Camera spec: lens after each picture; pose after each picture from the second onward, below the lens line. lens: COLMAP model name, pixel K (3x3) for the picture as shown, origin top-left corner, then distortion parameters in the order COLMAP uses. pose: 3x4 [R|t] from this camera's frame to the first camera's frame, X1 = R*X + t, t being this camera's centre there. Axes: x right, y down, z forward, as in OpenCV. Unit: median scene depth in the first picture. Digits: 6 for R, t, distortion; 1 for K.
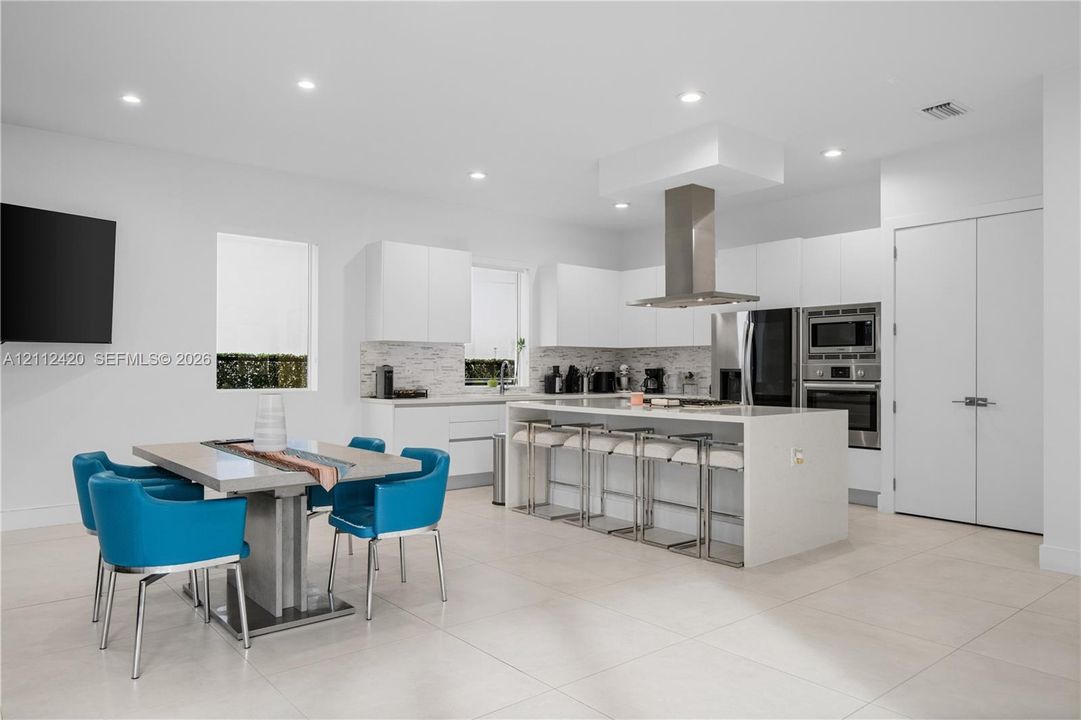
lens RADIAL K [[726.4, 0, 540.5], [0, 726.4, 360.0], [0, 0, 1]] dist [0.000332, -0.000042]
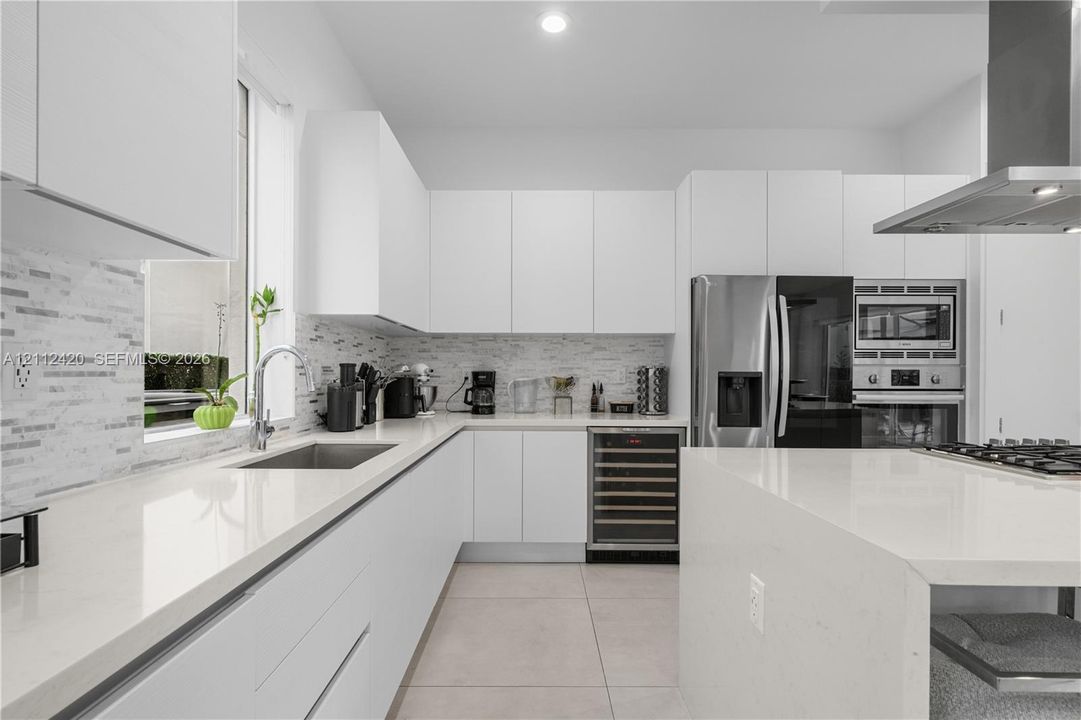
lens RADIAL K [[536.5, 0, 540.3], [0, 536.5, 376.0], [0, 0, 1]] dist [-0.000142, -0.000012]
pose [[0.631177, -0.002528, 0.775634, -0.191625], [-0.012615, 0.999829, 0.013524, 0.012628], [-0.775536, -0.018321, 0.631038, 0.924130]]
